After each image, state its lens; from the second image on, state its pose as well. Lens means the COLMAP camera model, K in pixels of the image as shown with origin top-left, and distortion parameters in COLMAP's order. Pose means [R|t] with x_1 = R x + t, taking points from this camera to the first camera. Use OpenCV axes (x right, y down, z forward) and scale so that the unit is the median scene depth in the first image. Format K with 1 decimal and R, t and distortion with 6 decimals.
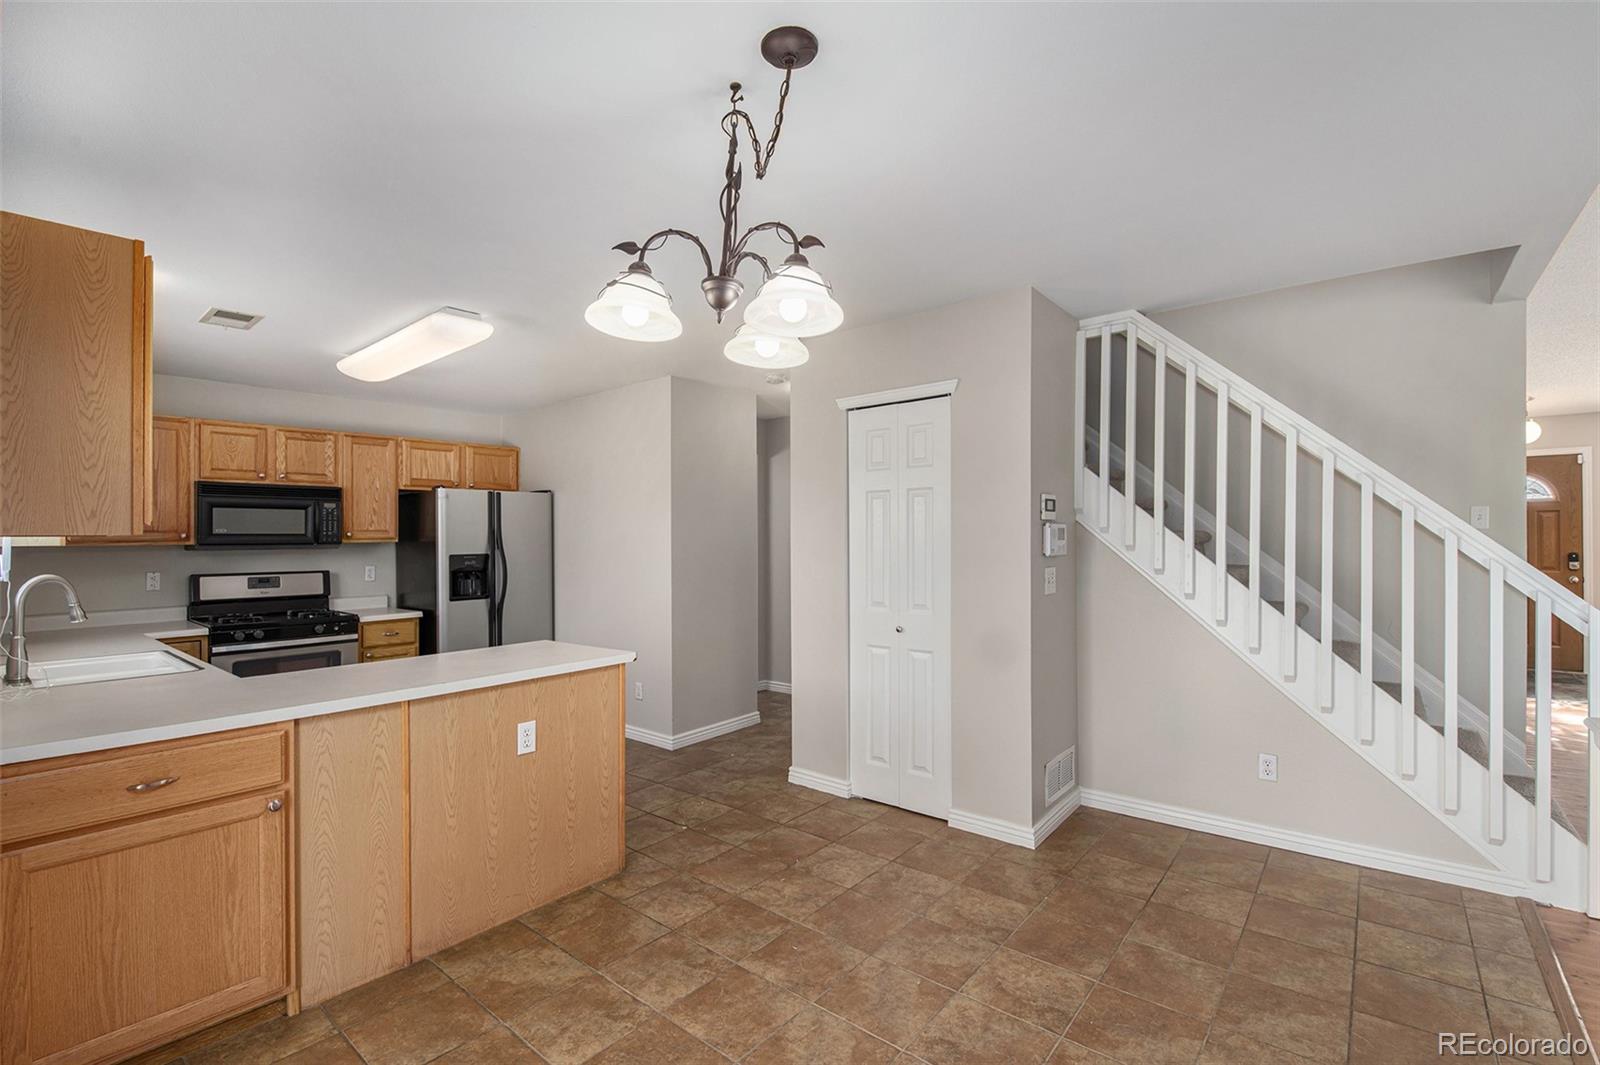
lens RADIAL K [[696.7, 0, 774.2], [0, 696.7, 536.0], [0, 0, 1]] dist [-0.001643, -0.002234]
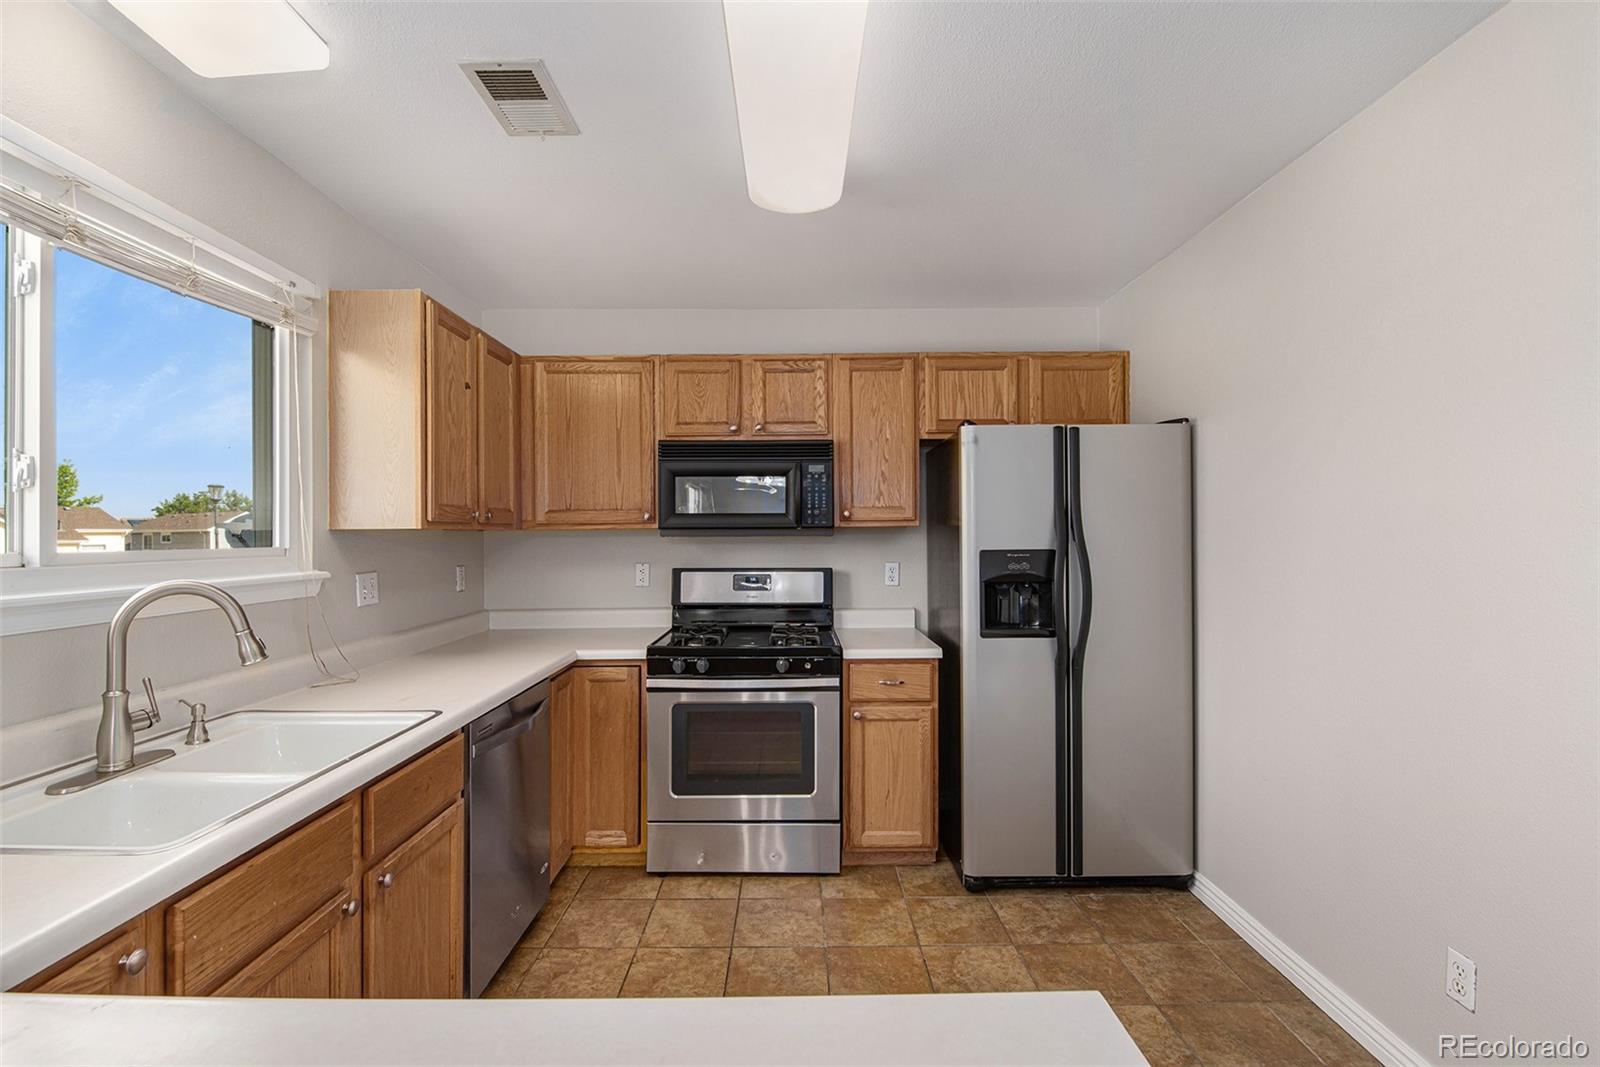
lens RADIAL K [[696.7, 0, 815.3], [0, 696.7, 525.3], [0, 0, 1]] dist [-0.001643, -0.002234]
pose [[0.679698, 0.000709, -0.733491, -0.165468], [0.001734, 0.999995, 0.002573, 0.006896], [0.733490, -0.003021, 0.679694, 0.556857]]
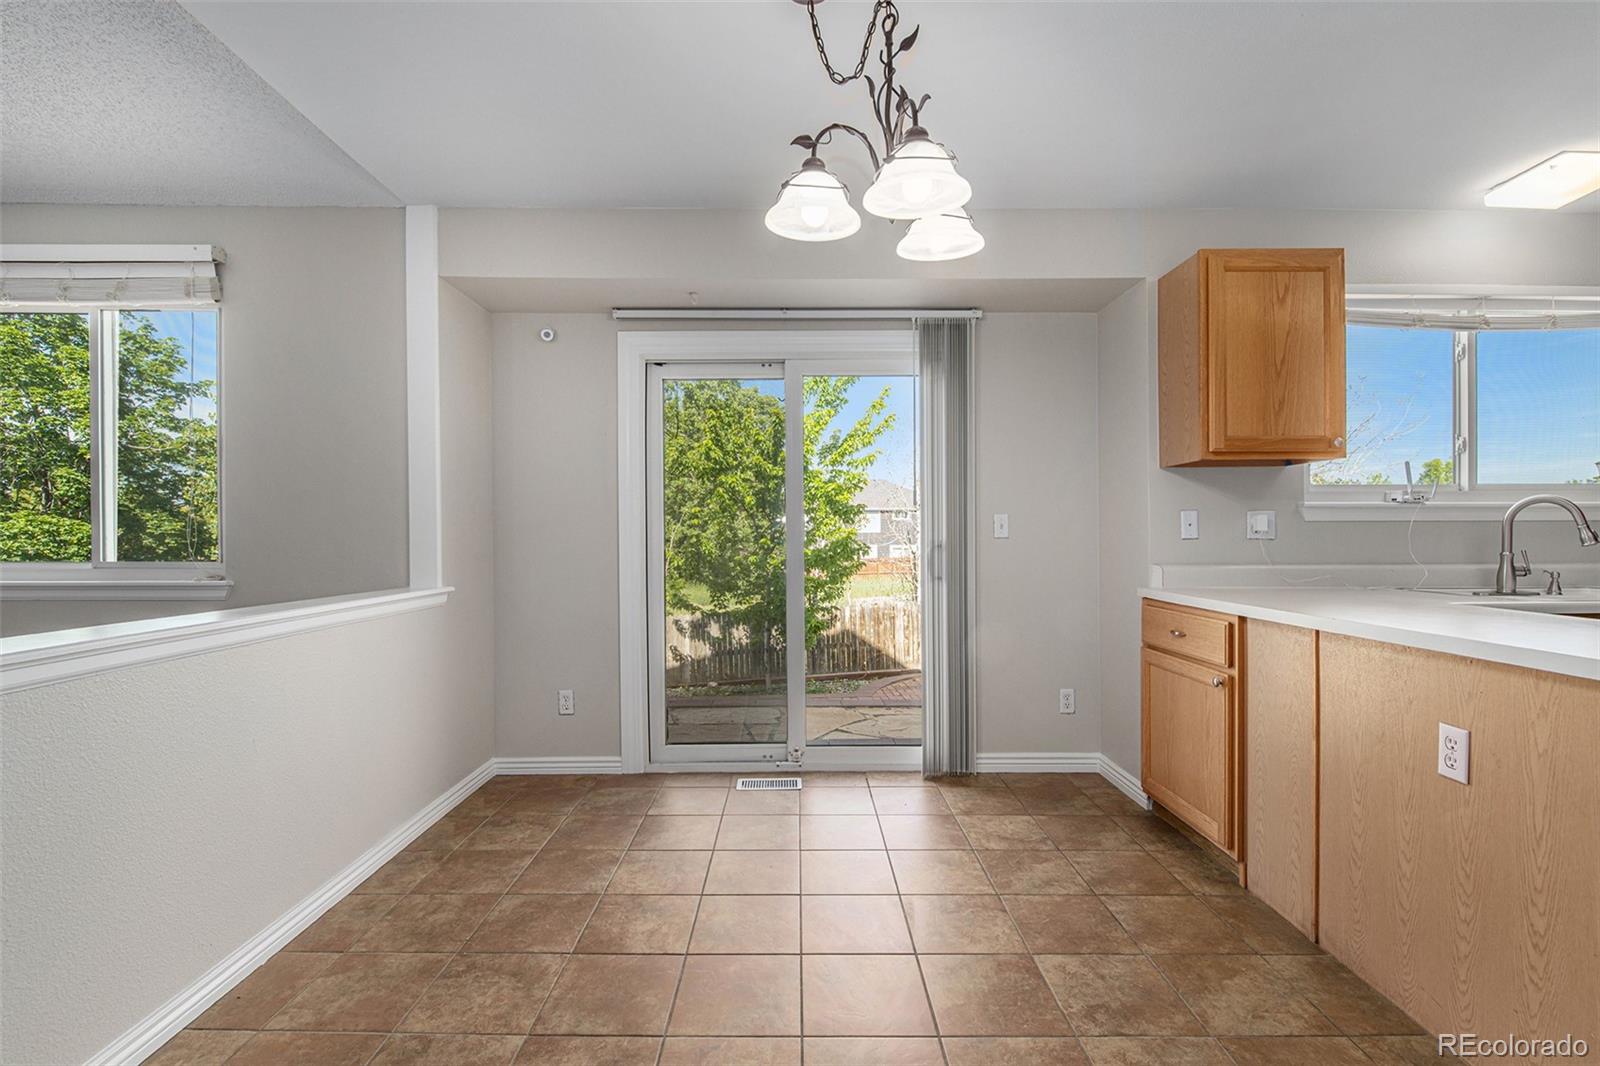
lens RADIAL K [[696.7, 0, 771.7], [0, 696.7, 529.1], [0, 0, 1]] dist [-0.001643, -0.002234]
pose [[-0.750777, 0.009007, -0.660494, 0.247344], [0.008662, 0.999955, 0.003790, 0.050198], [0.660499, -0.002876, -0.750822, 0.568181]]
